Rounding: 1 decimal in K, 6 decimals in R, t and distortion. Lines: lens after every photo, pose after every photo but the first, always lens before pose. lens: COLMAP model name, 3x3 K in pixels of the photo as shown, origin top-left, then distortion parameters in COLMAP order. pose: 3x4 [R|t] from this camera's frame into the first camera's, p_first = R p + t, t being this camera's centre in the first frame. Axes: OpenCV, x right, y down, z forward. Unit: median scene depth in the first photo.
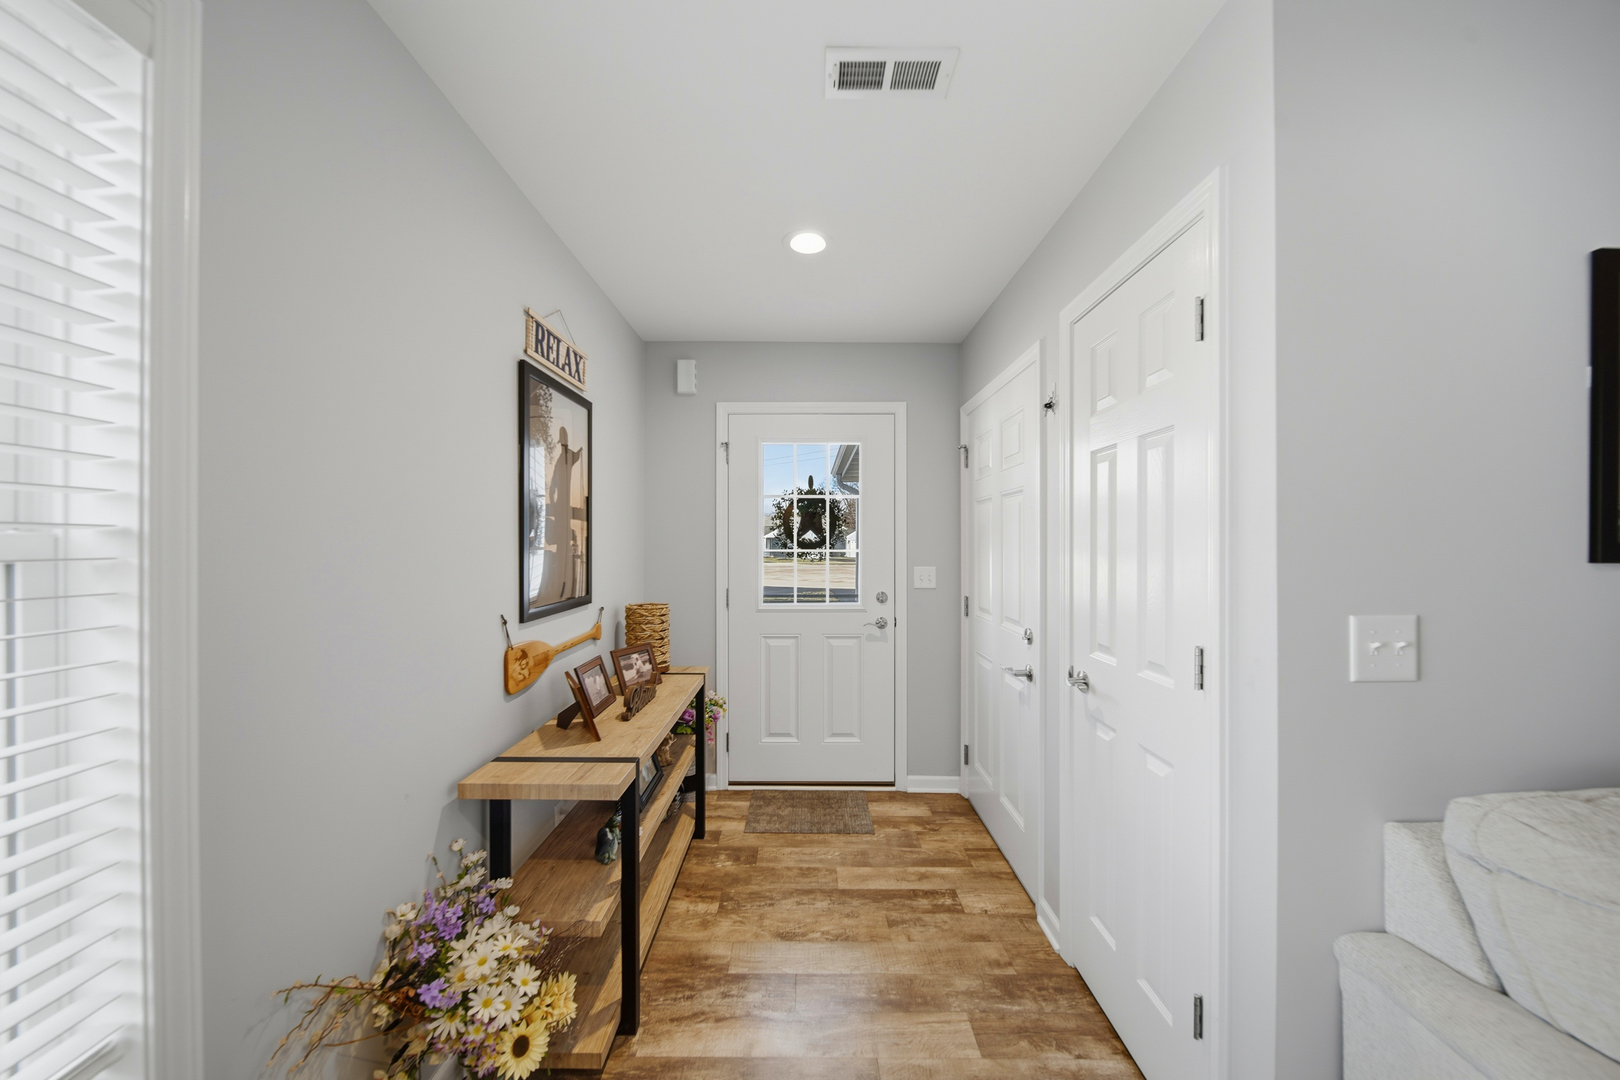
lens RADIAL K [[606.4, 0, 810.0], [0, 606.4, 540.0], [0, 0, 1]] dist [-0.001454, -0.002471]
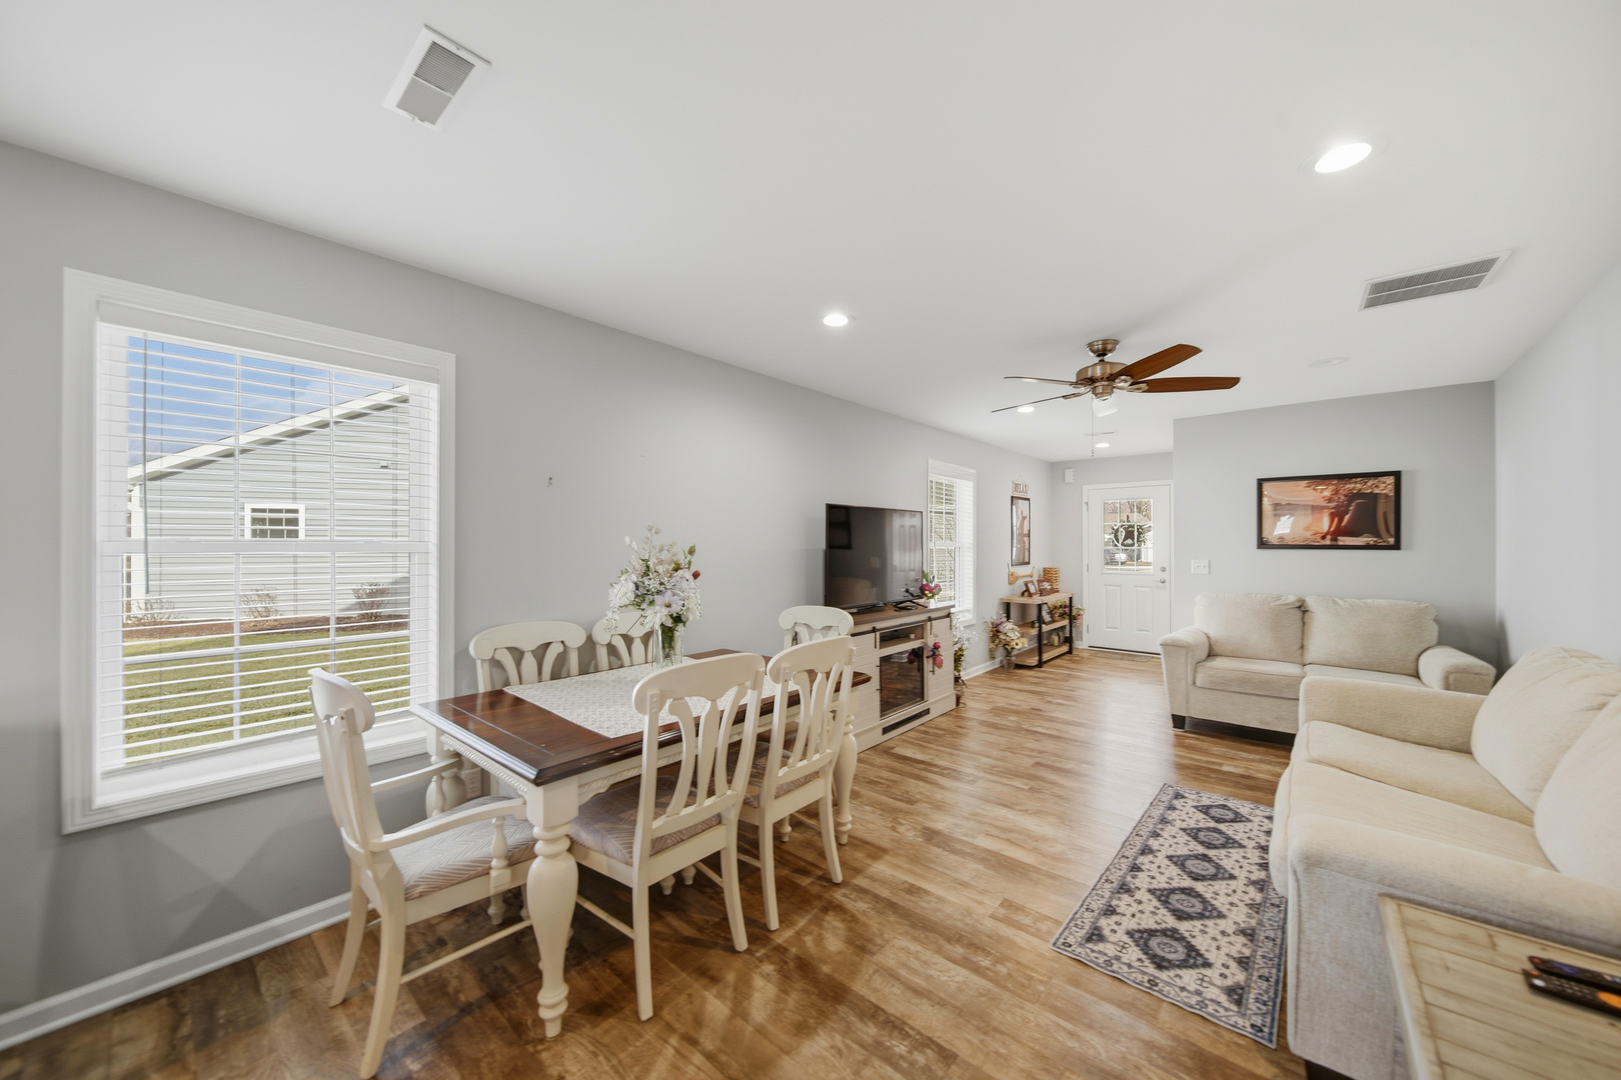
lens RADIAL K [[606.8, 0, 810.5], [0, 606.8, 540.0], [0, 0, 1]] dist [-0.001454, -0.002471]
pose [[0.771608, -0.005694, -0.636073, 0.662990], [0.003788, 0.999983, -0.004356, -0.007395], [0.636088, 0.000952, 0.771616, -1.876753]]
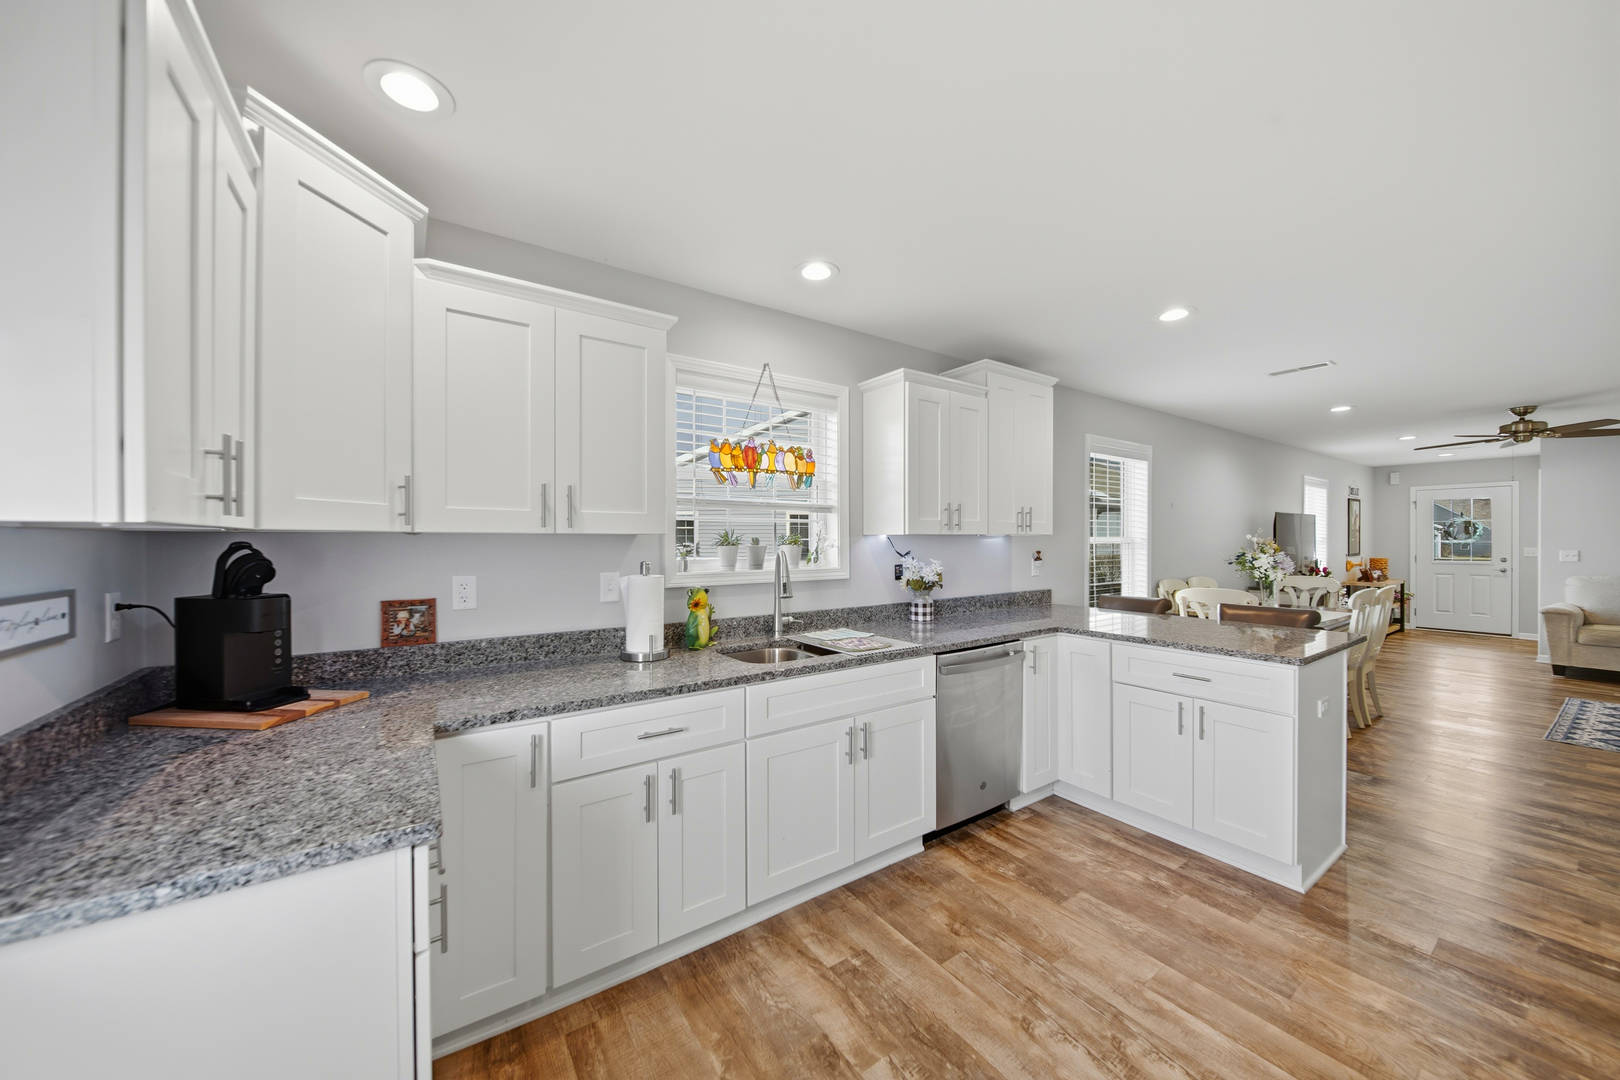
lens RADIAL K [[606.4, 0, 810.0], [0, 606.4, 540.0], [0, 0, 1]] dist [-0.001454, -0.002471]
pose [[0.586014, 0.002061, -0.810299, 0.563681], [0.006067, 0.999958, 0.006932, -0.023464], [0.810278, -0.008979, 0.585976, -3.381076]]
